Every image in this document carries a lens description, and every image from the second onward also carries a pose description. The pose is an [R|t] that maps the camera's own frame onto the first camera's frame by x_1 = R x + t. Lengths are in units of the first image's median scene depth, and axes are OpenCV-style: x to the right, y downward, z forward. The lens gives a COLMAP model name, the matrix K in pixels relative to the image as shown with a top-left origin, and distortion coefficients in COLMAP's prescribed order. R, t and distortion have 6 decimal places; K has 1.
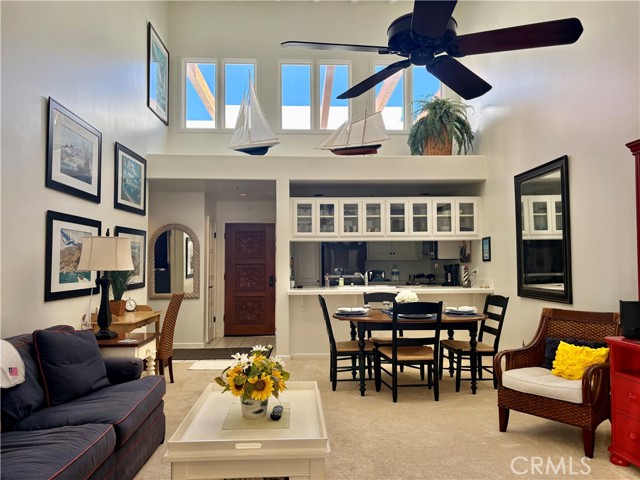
lens RADIAL K [[484.8, 0, 321.1], [0, 484.8, 241.5], [0, 0, 1]] dist [0.020971, -0.010701]
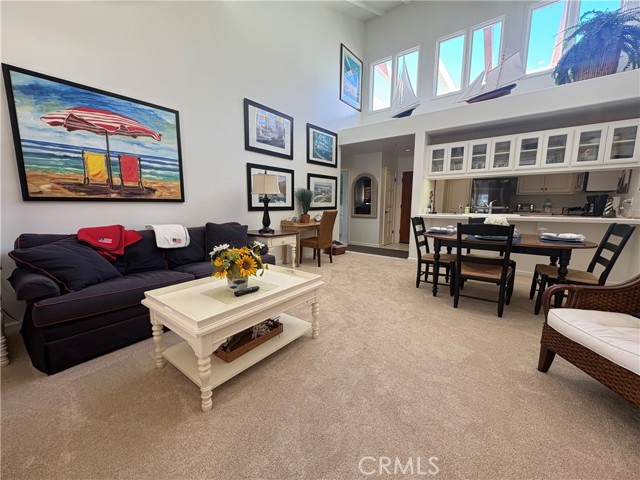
lens RADIAL K [[253.5, 0, 322.2], [0, 253.5, 239.2], [0, 0, 1]] dist [-0.000867, -0.000349]
pose [[0.766191, 0.096507, -0.635324, 0.229777], [0.020113, 0.984573, 0.173814, 0.045652], [0.642298, -0.145953, 0.752430, 0.296247]]
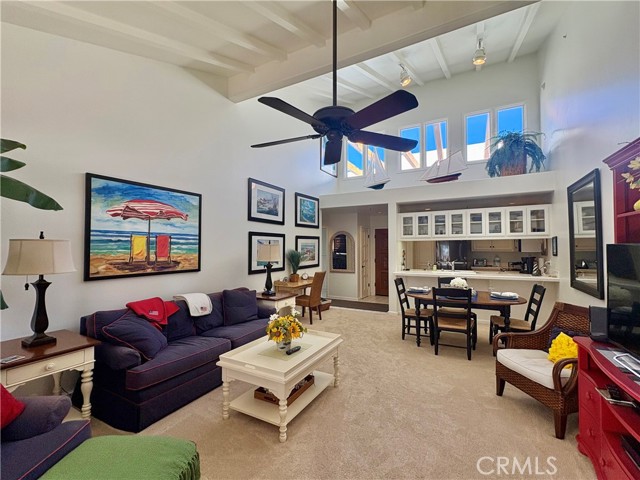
lens RADIAL K [[281.2, 0, 321.4], [0, 281.2, 240.1], [0, 0, 1]] dist [-0.003758, 0.000439]
pose [[0.854461, -0.010529, -0.519409, 0.247063], [0.020896, 0.999682, 0.014112, -0.027606], [0.519096, -0.022911, 0.854409, 0.089792]]
